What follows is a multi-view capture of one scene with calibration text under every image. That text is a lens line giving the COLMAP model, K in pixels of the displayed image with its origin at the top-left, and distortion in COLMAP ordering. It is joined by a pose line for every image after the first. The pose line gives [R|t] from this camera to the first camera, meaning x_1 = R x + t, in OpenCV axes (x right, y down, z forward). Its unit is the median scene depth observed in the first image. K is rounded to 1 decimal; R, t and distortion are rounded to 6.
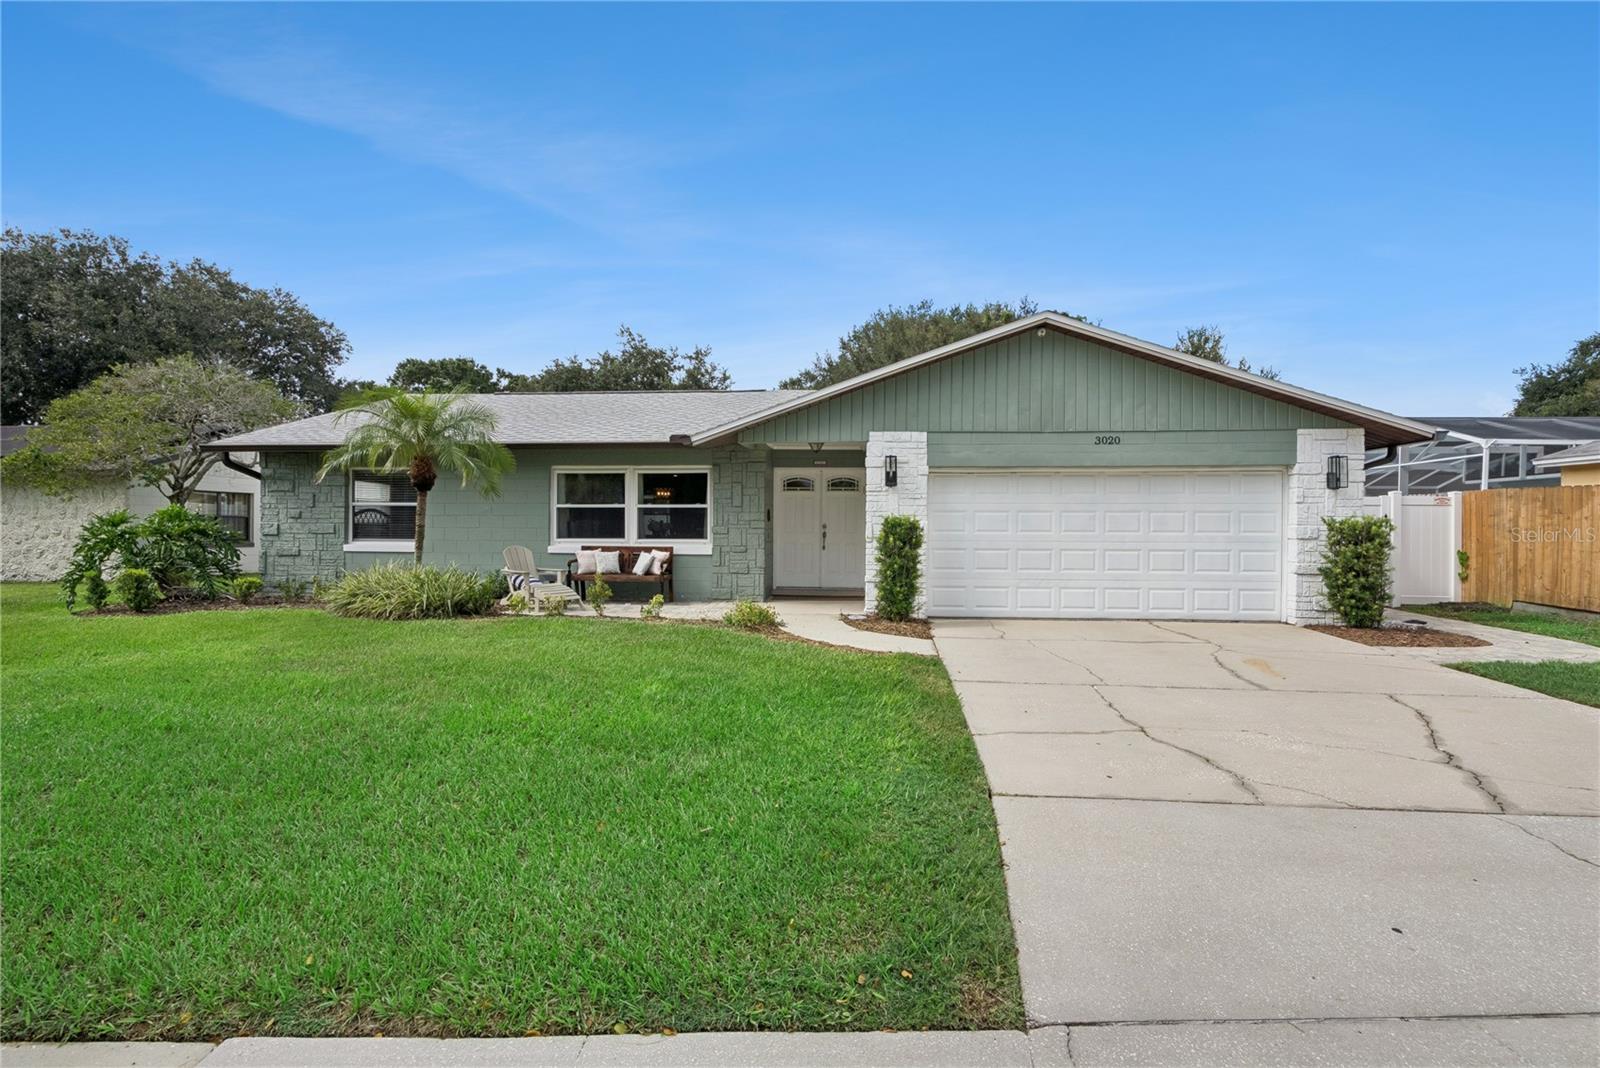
lens RADIAL K [[737.0, 0, 805.2], [0, 737.0, 531.0], [0, 0, 1]] dist [-0.002597, 0.000911]
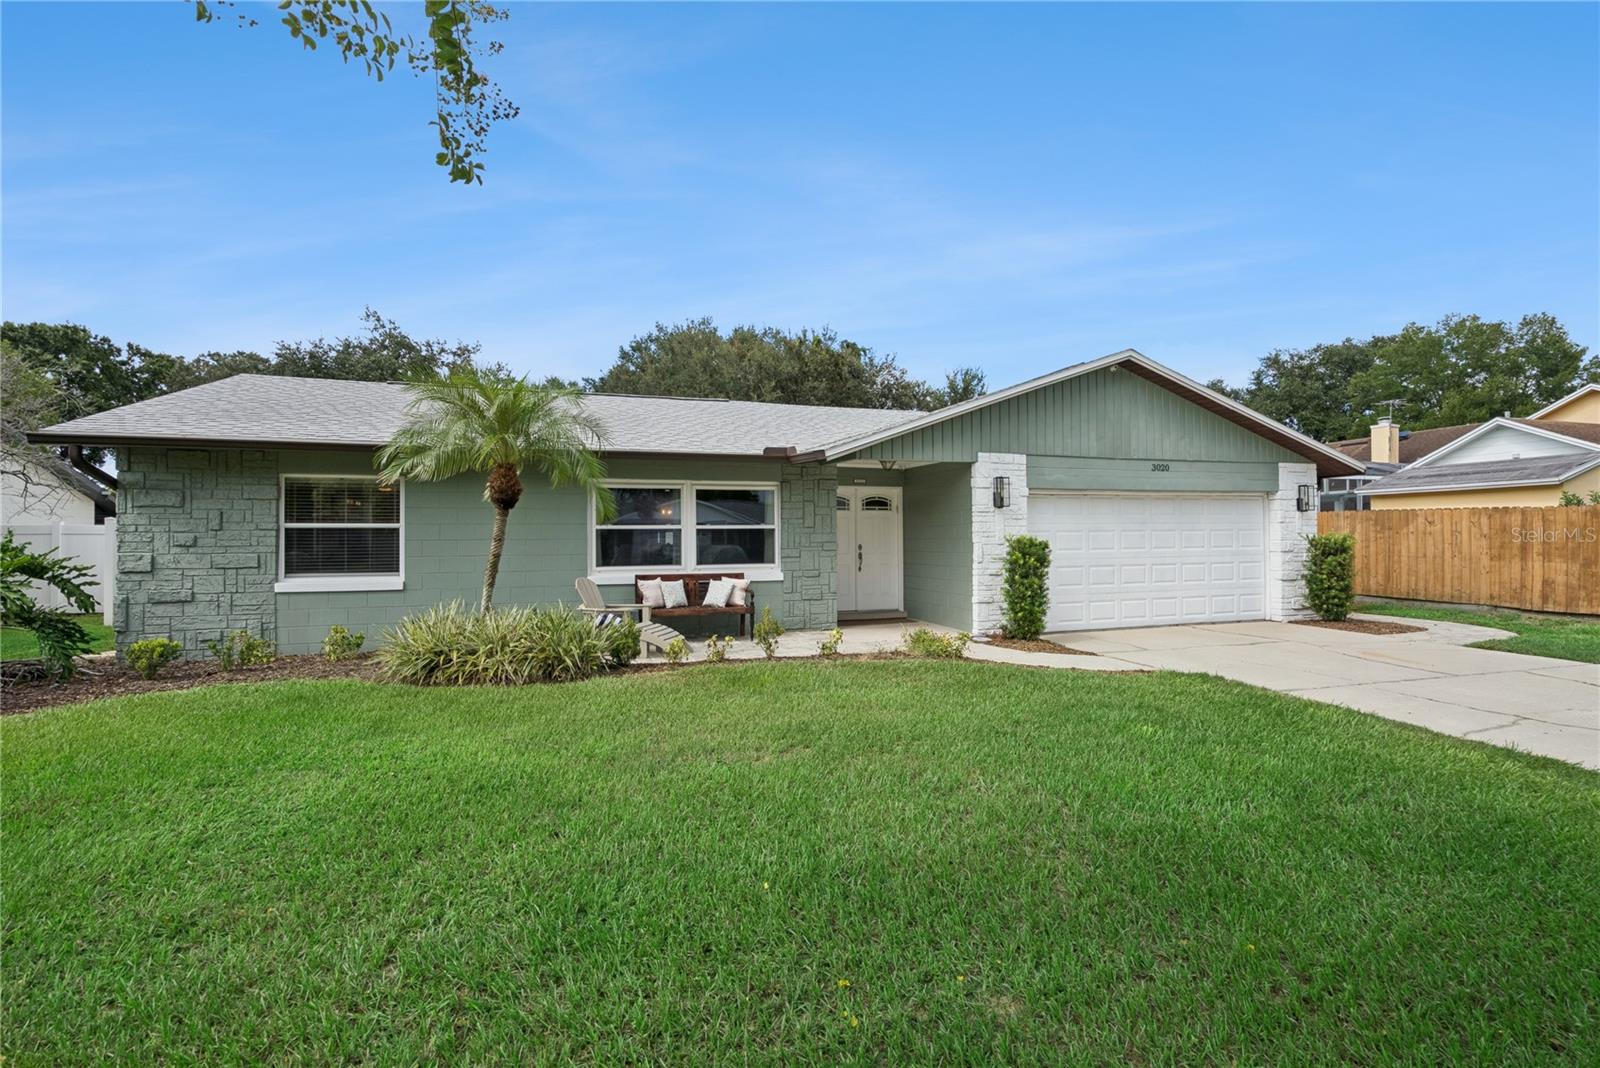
lens RADIAL K [[732.9, 0, 795.9], [0, 732.9, 526.4], [0, 0, 1]] dist [-0.005104, 0.000314]
pose [[0.917321, -0.004666, 0.398121, -0.483778], [0.014771, 0.999642, -0.022319, -0.014218], [-0.397874, 0.026354, 0.917061, 0.170650]]
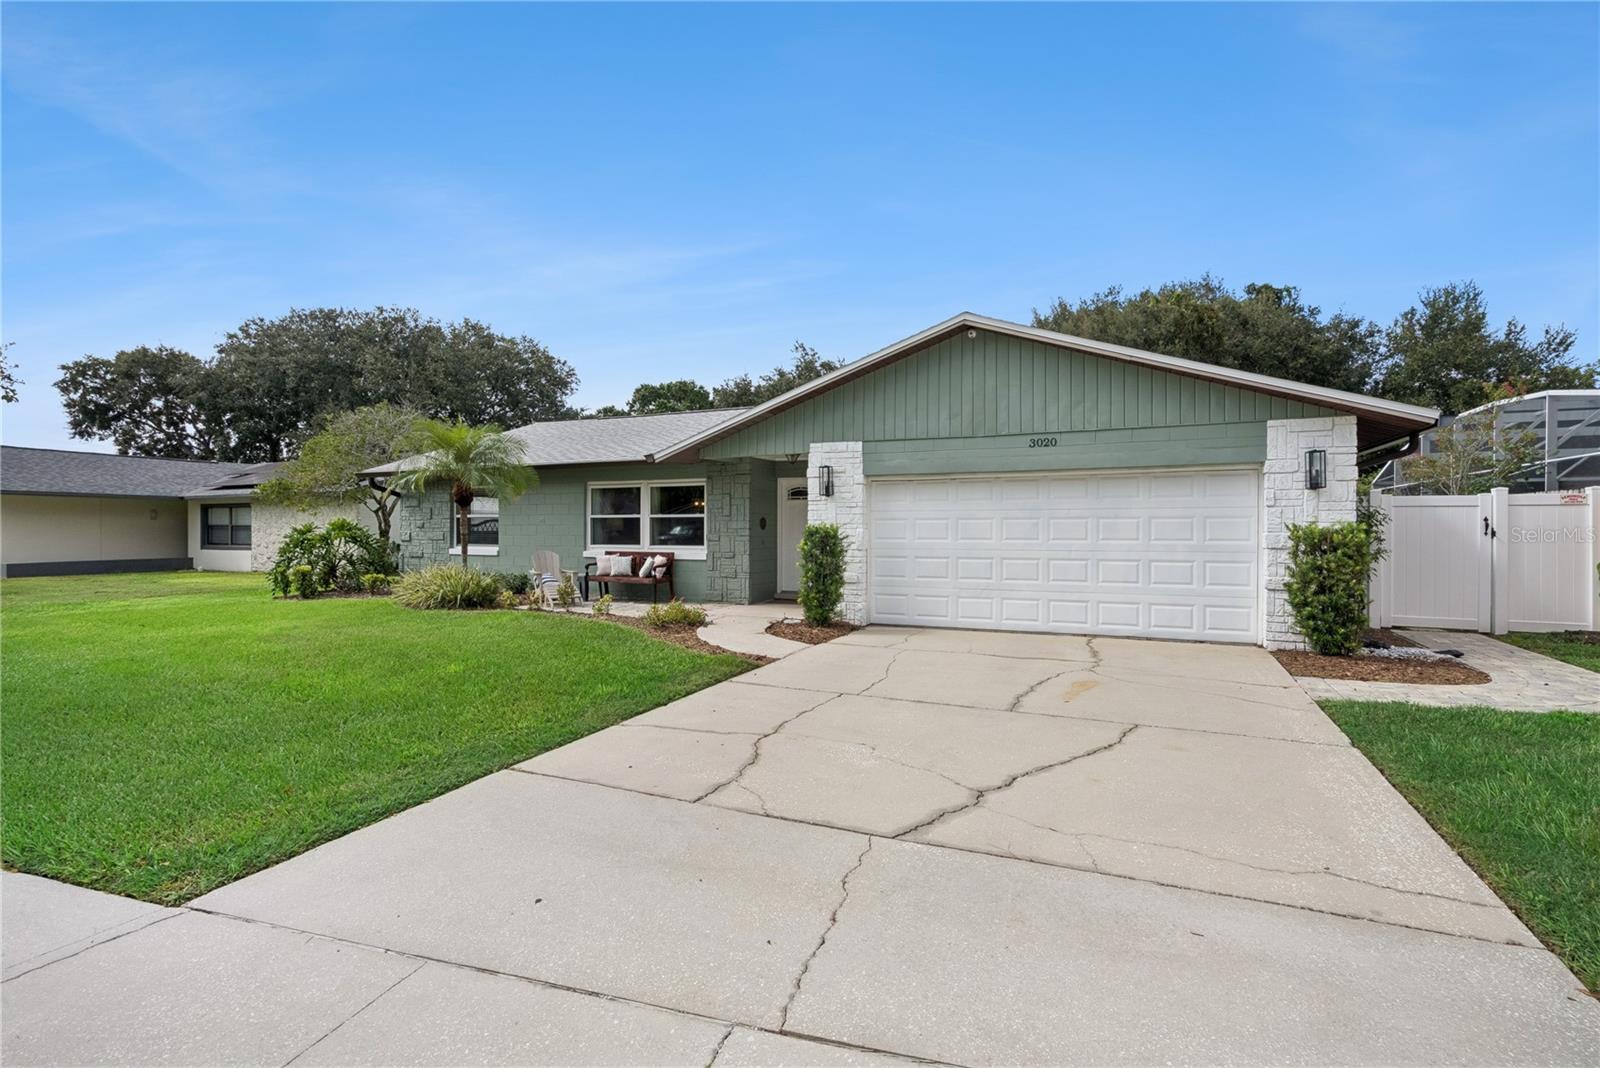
lens RADIAL K [[736.2, 0, 802.7], [0, 736.2, 530.6], [0, 0, 1]] dist [-0.004852, 0.000938]
pose [[0.946499, -0.003096, -0.322692, 0.371322], [0.001365, 0.999983, -0.005591, -0.005239], [0.322703, 0.004851, 0.946488, 0.013123]]
